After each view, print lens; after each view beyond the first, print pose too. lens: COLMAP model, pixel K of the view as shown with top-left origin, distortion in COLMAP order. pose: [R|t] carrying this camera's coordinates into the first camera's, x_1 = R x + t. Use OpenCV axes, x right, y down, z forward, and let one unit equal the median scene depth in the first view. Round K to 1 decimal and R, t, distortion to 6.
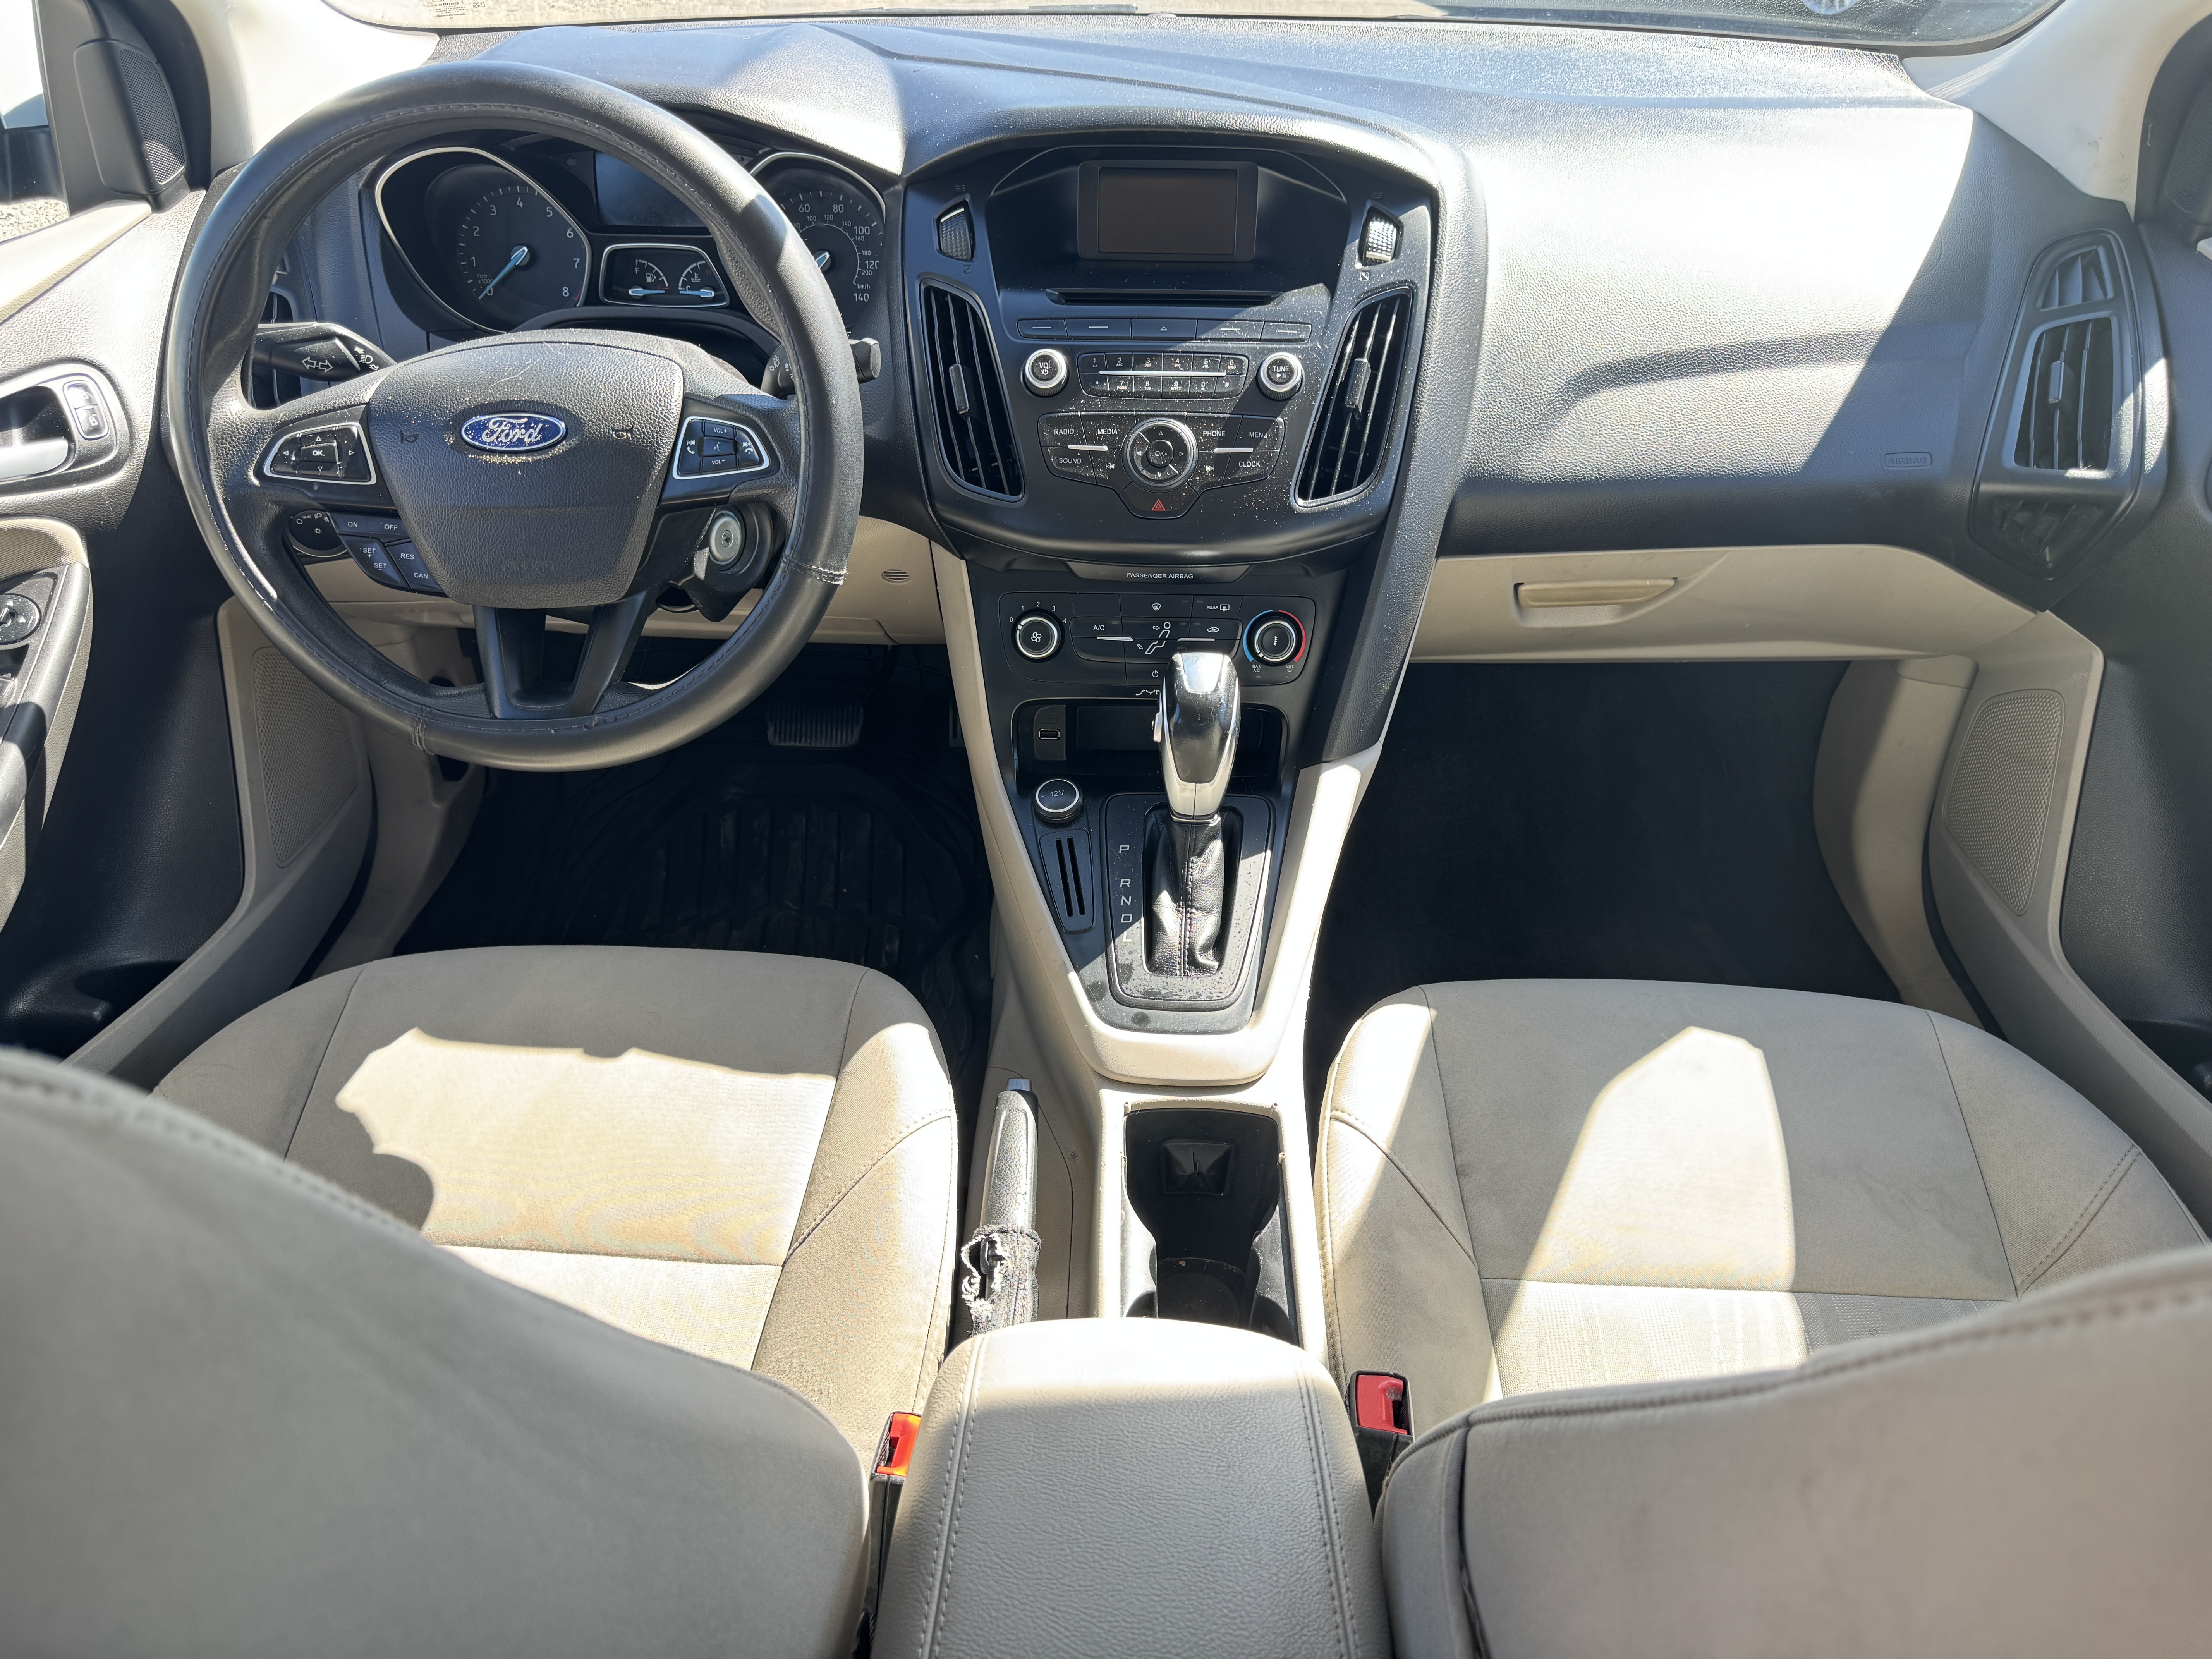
lens RADIAL K [[1540.3, 0, 1108.0], [0, 1540.3, 823.7], [0, 0, 1]] dist [0.024560, -0.038427]
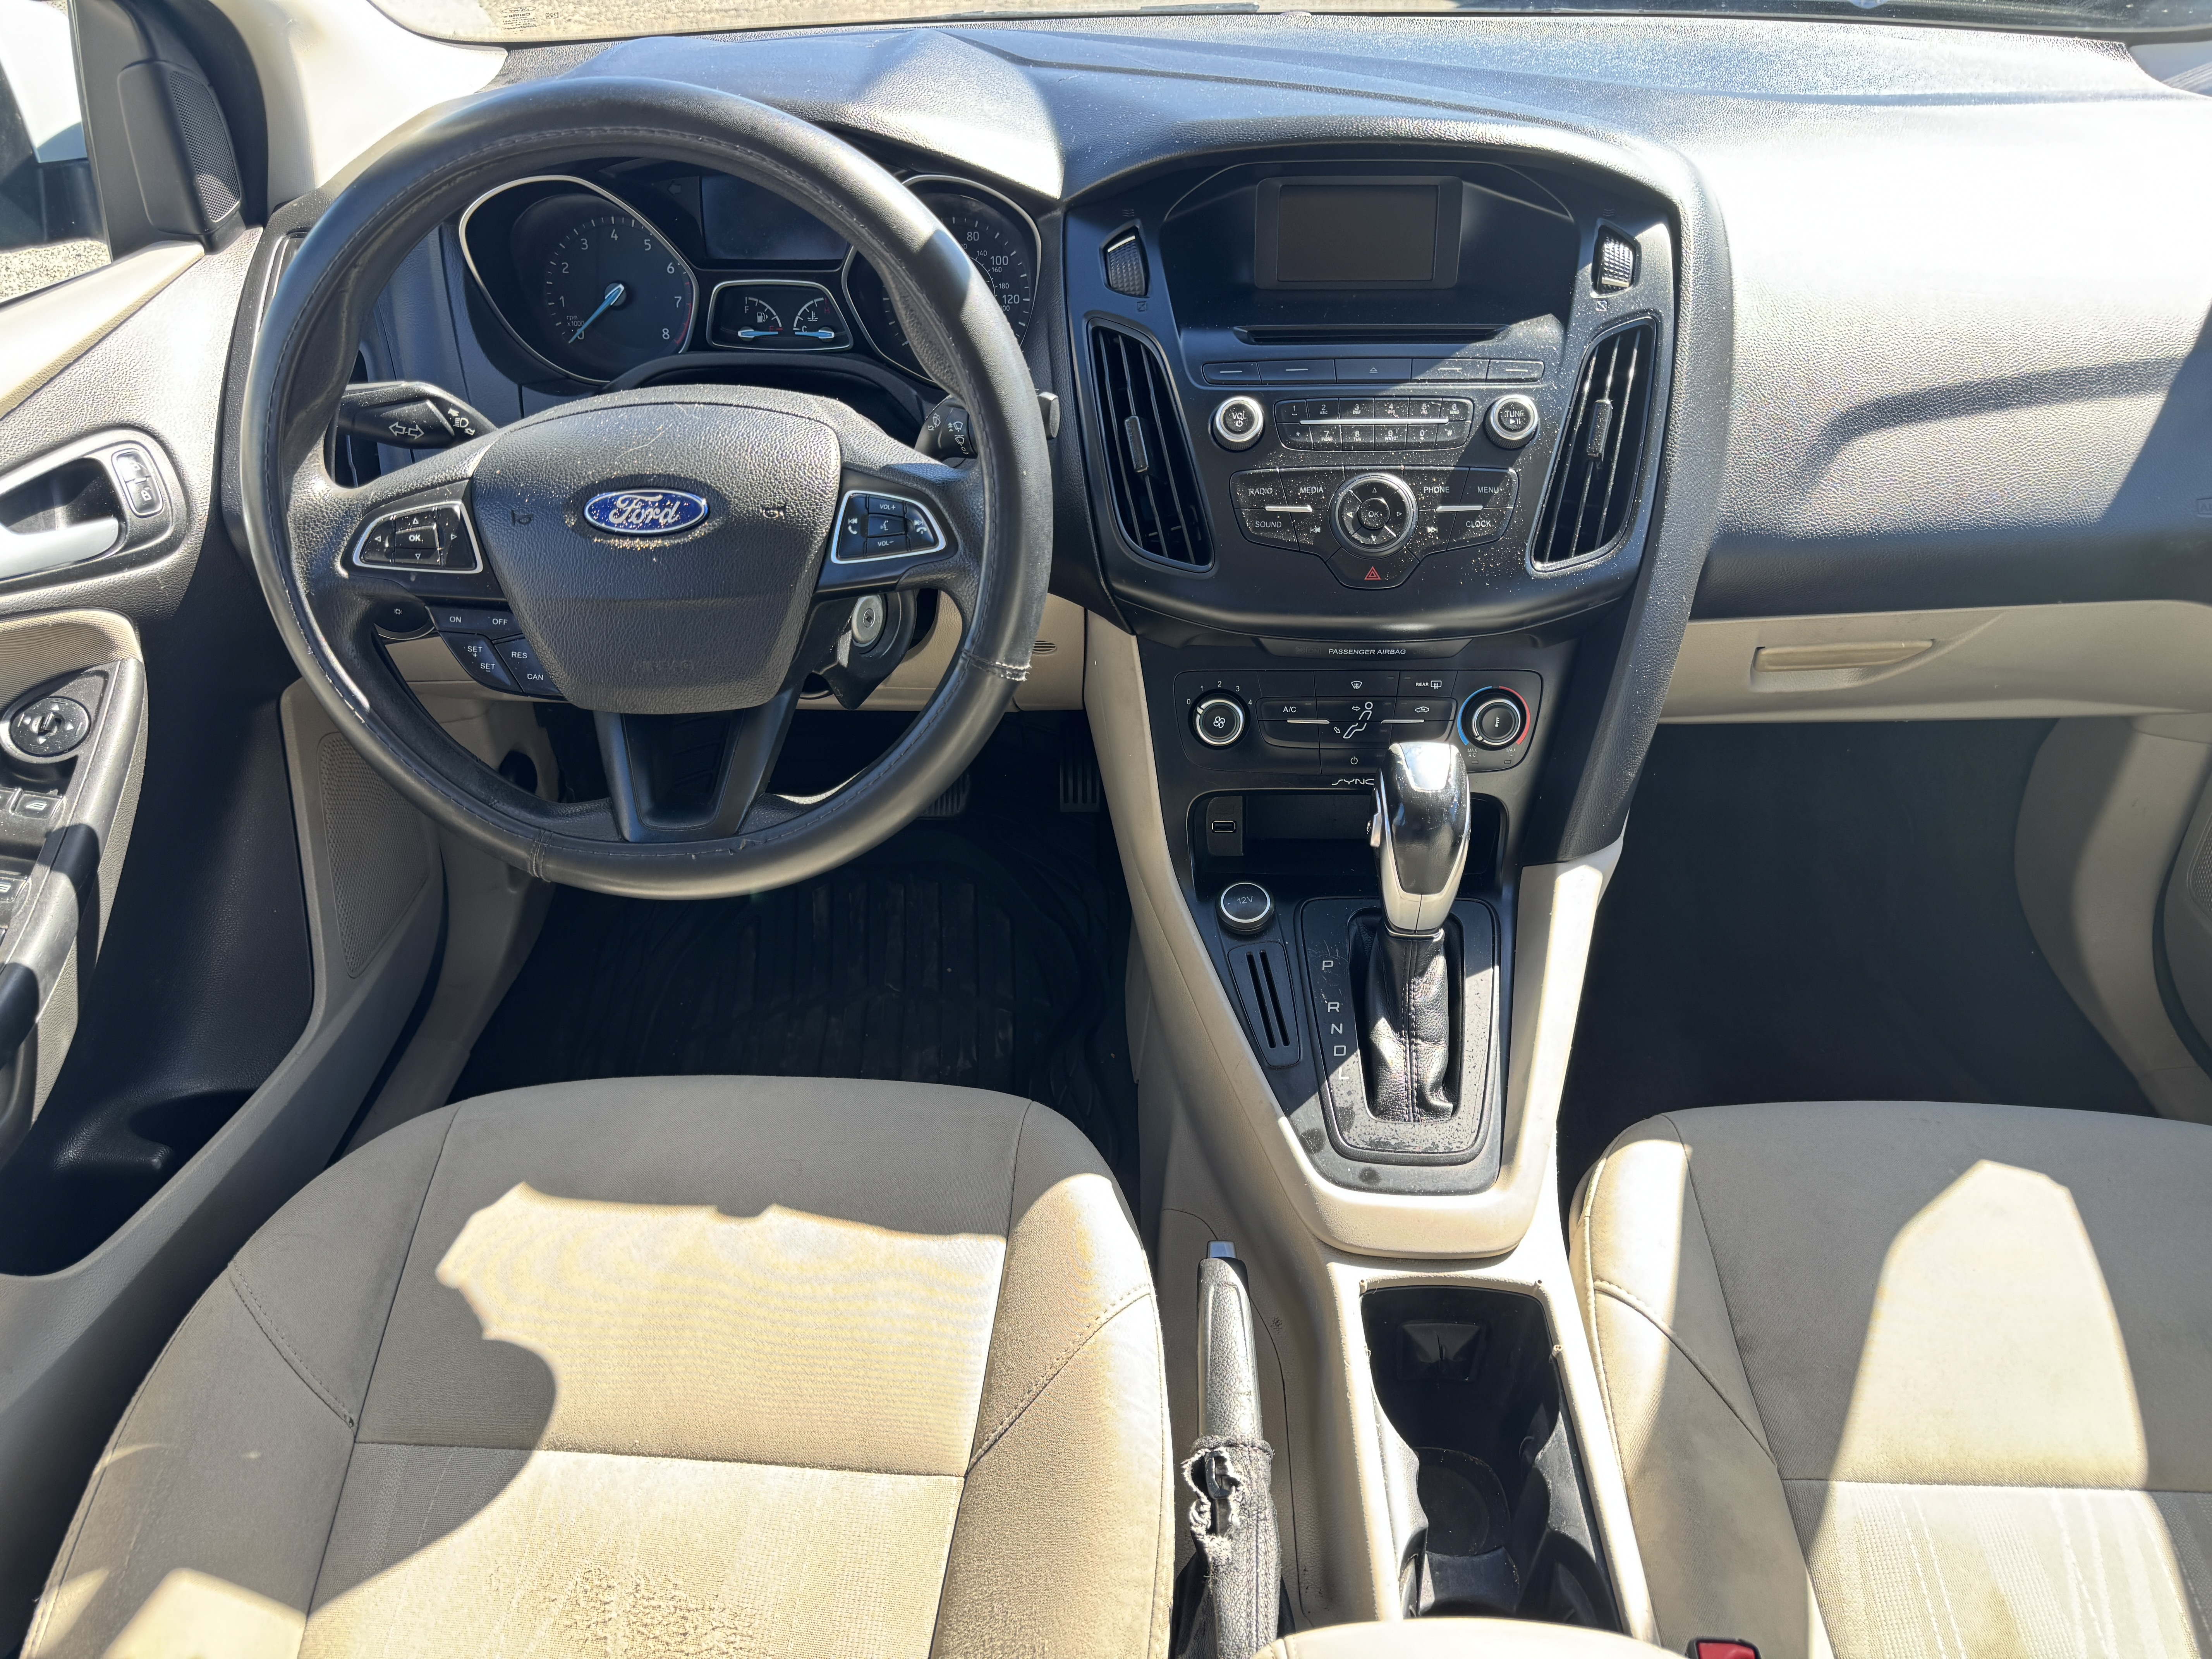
lens RADIAL K [[1540.3, 0, 1108.0], [0, 1540.3, 823.7], [0, 0, 1]] dist [0.024560, -0.038427]
pose [[0.999856, -0.014672, -0.008520, -0.109661], [0.014649, 0.999889, -0.002726, -0.065945], [0.008559, 0.002600, 0.999960, 0.132003]]
